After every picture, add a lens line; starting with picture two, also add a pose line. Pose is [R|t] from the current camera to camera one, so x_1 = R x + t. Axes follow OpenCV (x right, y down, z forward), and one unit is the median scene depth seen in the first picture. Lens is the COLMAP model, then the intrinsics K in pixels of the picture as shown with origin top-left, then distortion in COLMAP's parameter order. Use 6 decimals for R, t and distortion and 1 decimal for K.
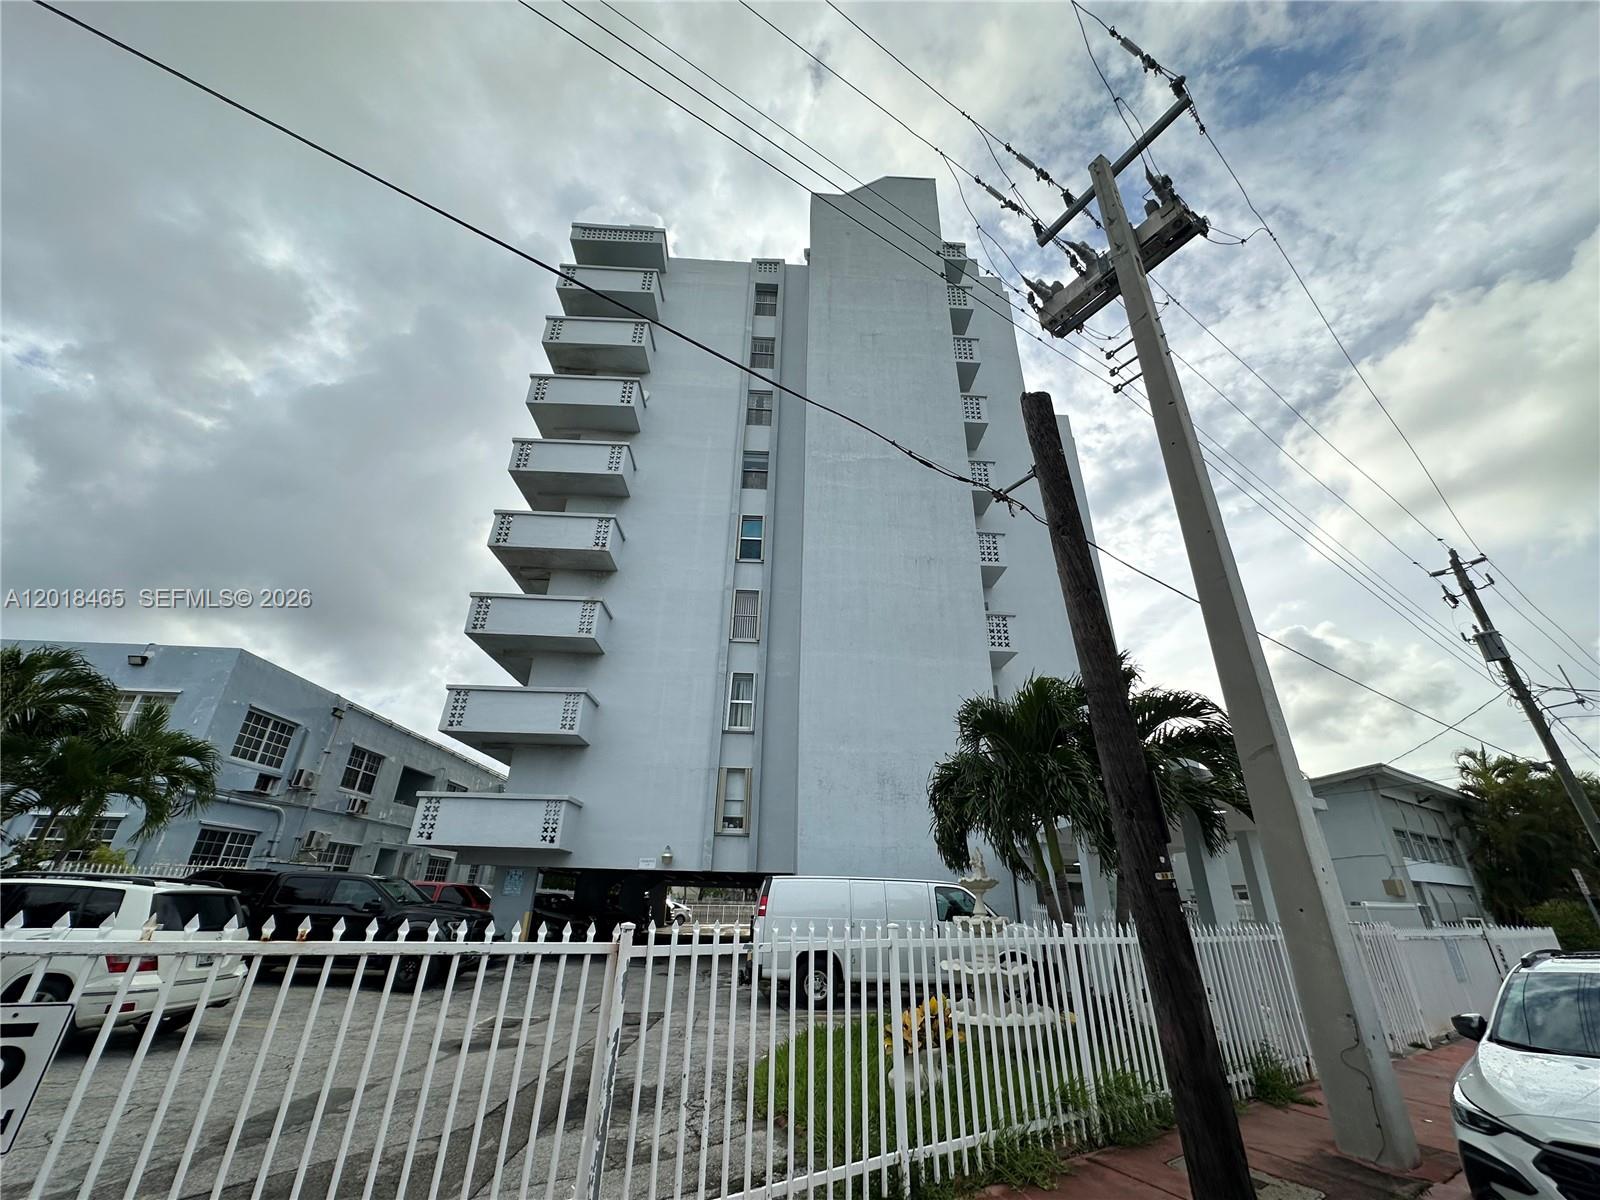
lens RADIAL K [[636.7, 0, 801.3], [0, 636.7, 604.7], [0, 0, 1]] dist [-0.001317, 0.000009]
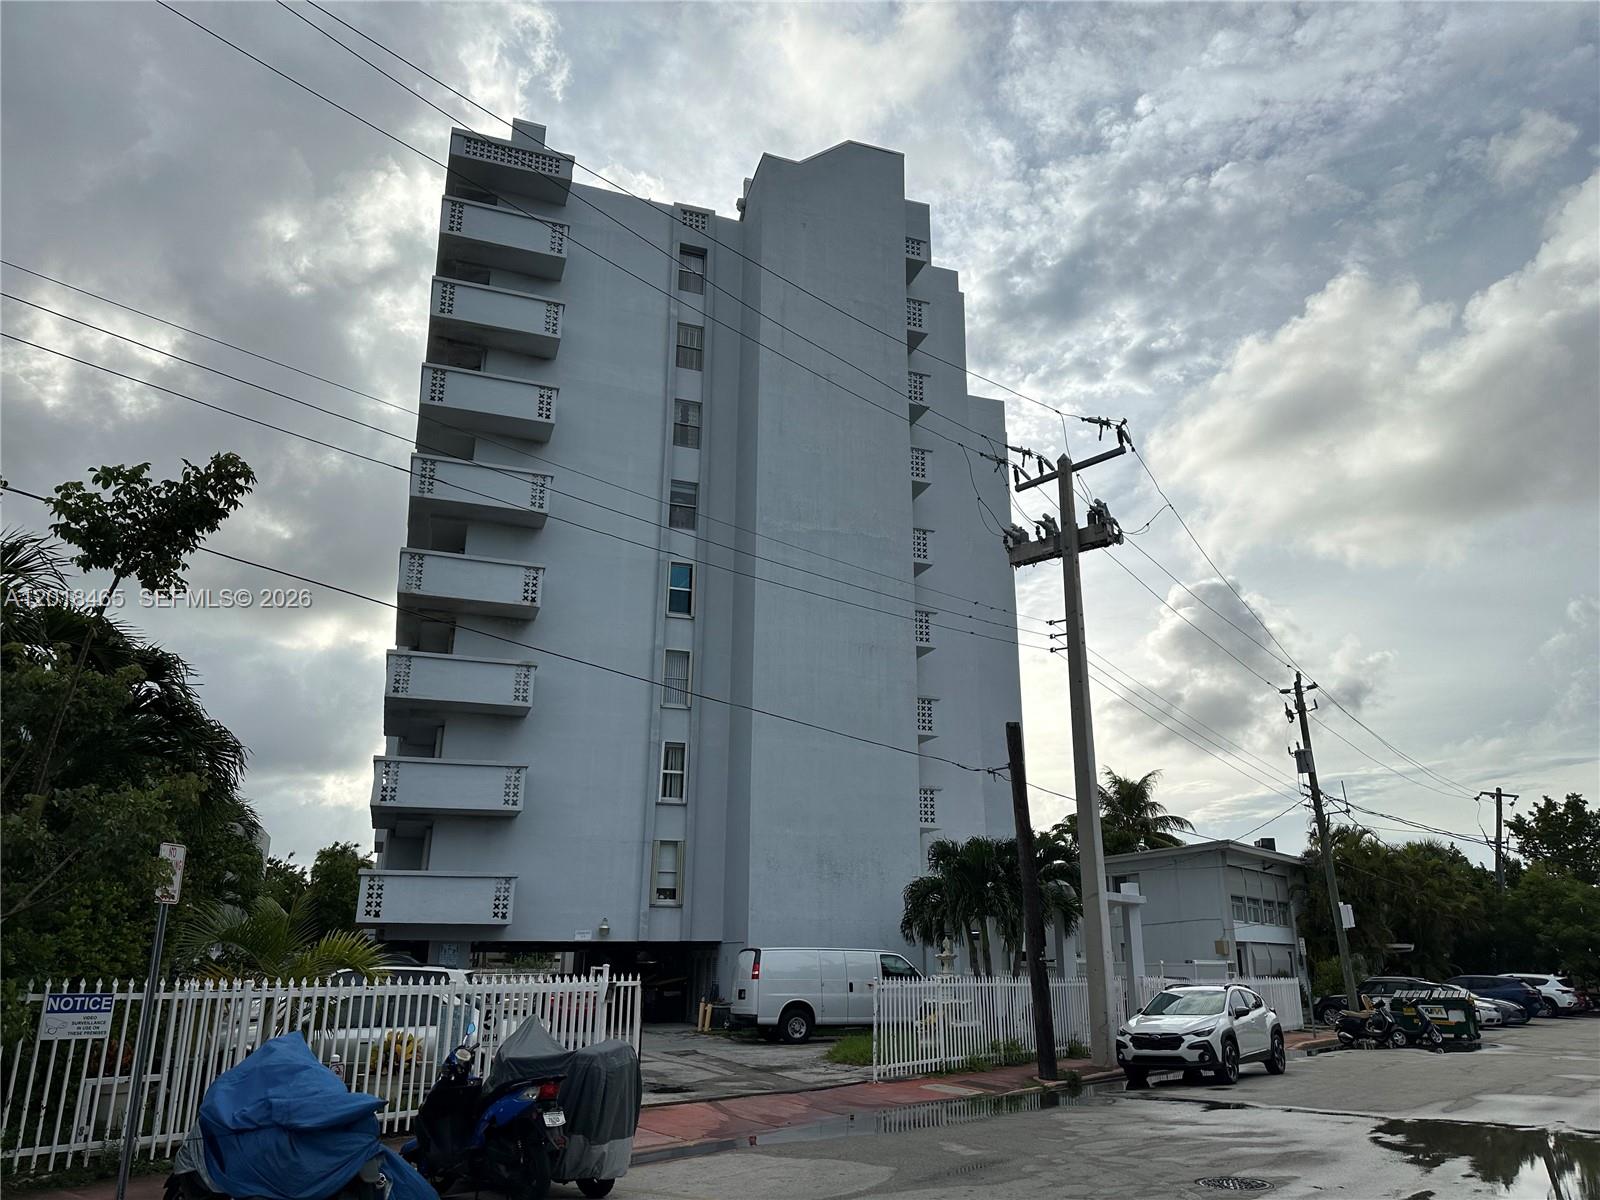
lens RADIAL K [[1178.6, 0, 800.0], [0, 1178.6, 600.0], [0, 0, 1]] dist [0.083339, -0.001223]
pose [[0.956298, 0.067576, 0.284479, -0.450868], [-0.107880, 0.985828, 0.128471, -0.372889], [-0.271766, -0.153547, 0.950035, -0.759925]]
